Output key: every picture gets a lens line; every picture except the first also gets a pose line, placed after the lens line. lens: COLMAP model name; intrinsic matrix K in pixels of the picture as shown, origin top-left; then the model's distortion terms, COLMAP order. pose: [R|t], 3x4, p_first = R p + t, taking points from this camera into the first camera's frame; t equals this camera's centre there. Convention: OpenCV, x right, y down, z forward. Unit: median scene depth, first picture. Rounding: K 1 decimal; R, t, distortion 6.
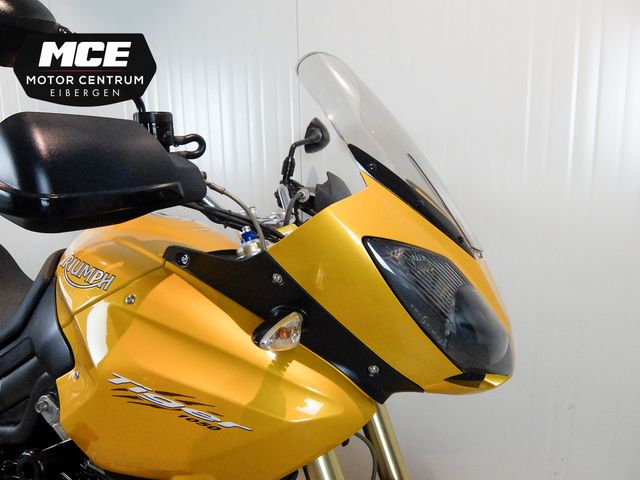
lens RADIAL K [[477.3, 0, 319.4], [0, 477.3, 242.7], [0, 0, 1]] dist [-0.054966, 0.055575]
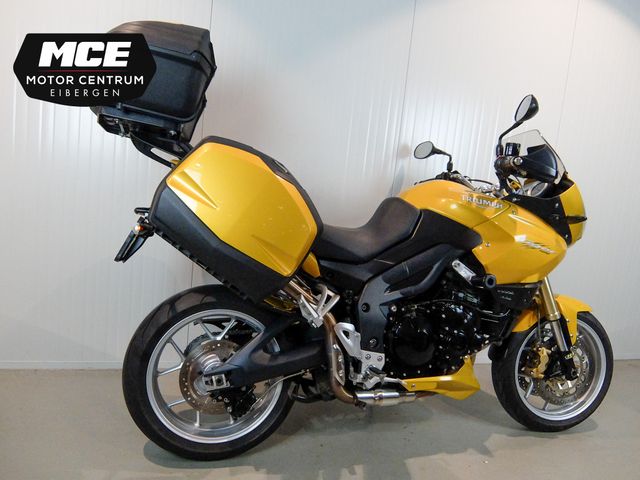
lens RADIAL K [[477.3, 0, 320.0], [0, 477.3, 240.0], [0, 0, 1]] dist [-0.029415, 0.011823]
pose [[0.780602, 0.008307, 0.624973, -3.103382], [-0.000311, 0.999917, -0.012902, 0.328223], [-0.625028, 0.009876, 0.780540, -0.431323]]
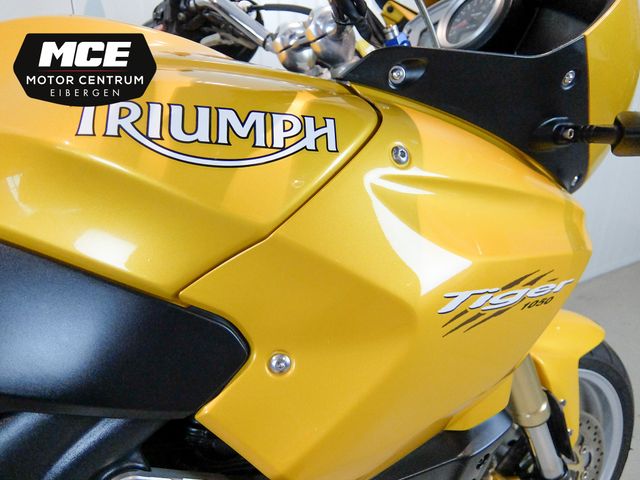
lens RADIAL K [[477.3, 0, 320.0], [0, 477.3, 240.0], [0, 0, 1]] dist [-0.029415, 0.011823]
pose [[0.612562, -0.301487, 0.730667, -0.894825], [0.130903, 0.950329, 0.282380, 0.052712], [-0.779508, -0.077329, 0.621601, 0.792773]]
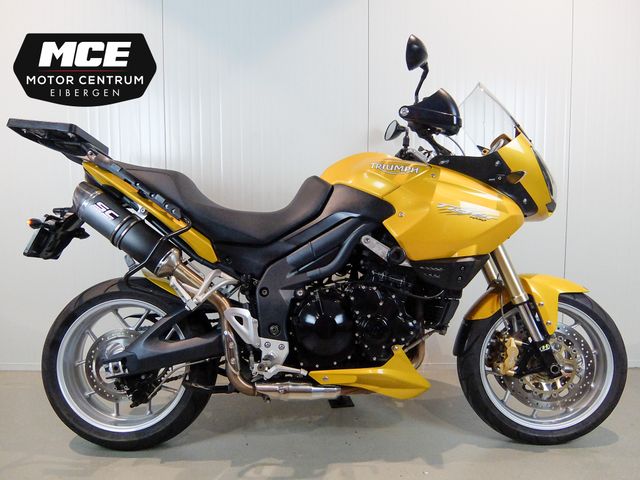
lens RADIAL K [[477.3, 0, 320.0], [0, 477.3, 240.0], [0, 0, 1]] dist [-0.029415, 0.011823]
pose [[0.925220, -0.023018, 0.378733, -1.899221], [0.058786, 0.994802, -0.083148, 0.626370], [-0.374850, 0.099194, 0.921763, -0.949274]]
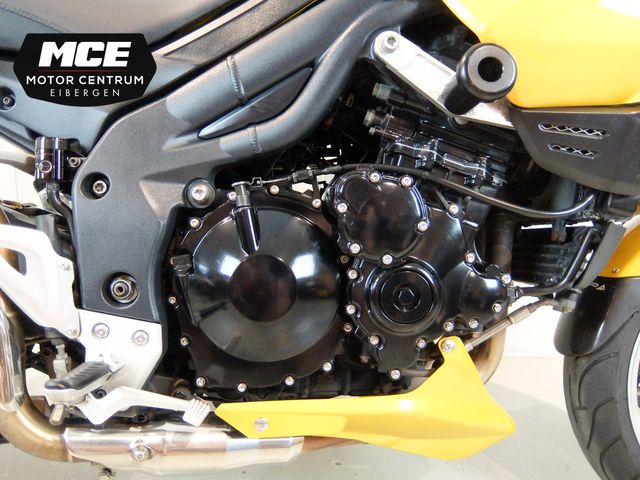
lens RADIAL K [[477.3, 0, 320.0], [0, 477.3, 240.0], [0, 0, 1]] dist [-0.029415, 0.011823]
pose [[0.910584, -0.032590, 0.412038, -1.215856], [0.026787, 0.999444, 0.019852, 0.770281], [-0.412456, -0.007040, 0.910950, 0.512053]]
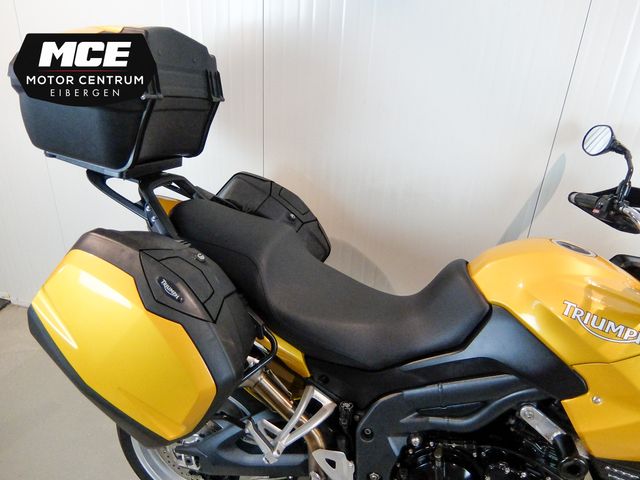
lens RADIAL K [[477.3, 0, 319.4], [0, 477.3, 242.7], [0, 0, 1]] dist [-0.054966, 0.055575]
pose [[0.988551, -0.010583, 0.150516, -1.686378], [-0.033417, 0.957409, 0.286793, -0.571925], [-0.147140, -0.288540, 0.946094, -0.015387]]
